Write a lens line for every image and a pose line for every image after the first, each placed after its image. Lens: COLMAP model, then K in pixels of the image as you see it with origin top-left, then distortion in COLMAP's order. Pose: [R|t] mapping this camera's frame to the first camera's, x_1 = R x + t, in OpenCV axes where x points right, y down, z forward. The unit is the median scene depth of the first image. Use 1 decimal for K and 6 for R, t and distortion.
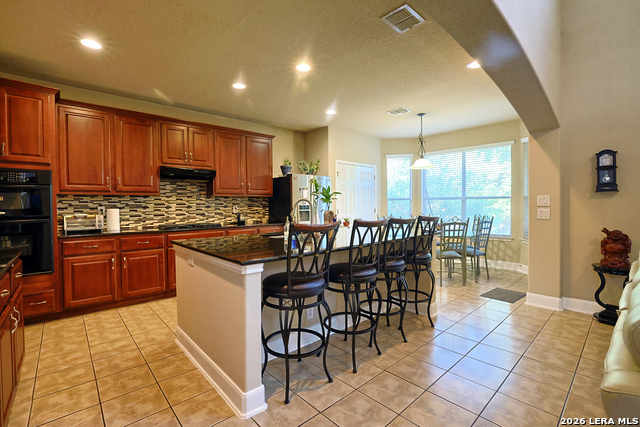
lens RADIAL K [[294.1, 0, 314.8], [0, 294.1, 211.3], [0, 0, 1]] dist [-0.020938, 0.000709]
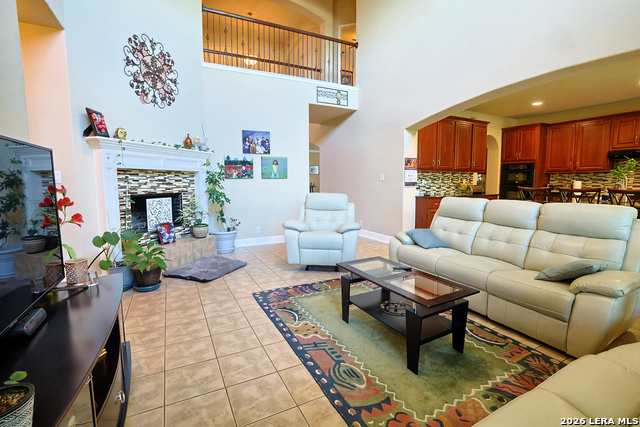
lens RADIAL K [[294.1, 0, 317.9], [0, 294.1, 209.2], [0, 0, 1]] dist [-0.020938, 0.000709]
pose [[-0.263730, 0.088545, -0.960524, 1.115318], [-0.025842, 0.994772, 0.098798, 0.022949], [0.964250, 0.050878, -0.260063, 0.016486]]
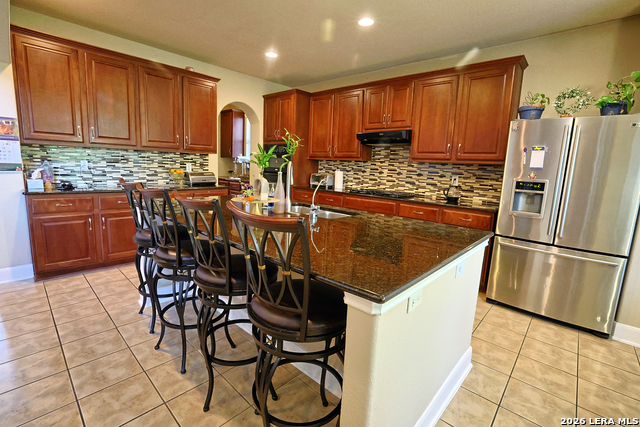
lens RADIAL K [[294.1, 0, 317.7], [0, 294.1, 209.1], [0, 0, 1]] dist [-0.020938, 0.000709]
pose [[0.081406, 0.152045, -0.985015, 0.508433], [-0.071208, 0.986657, 0.146414, -0.022937], [0.994134, 0.058223, 0.091146, 0.702119]]
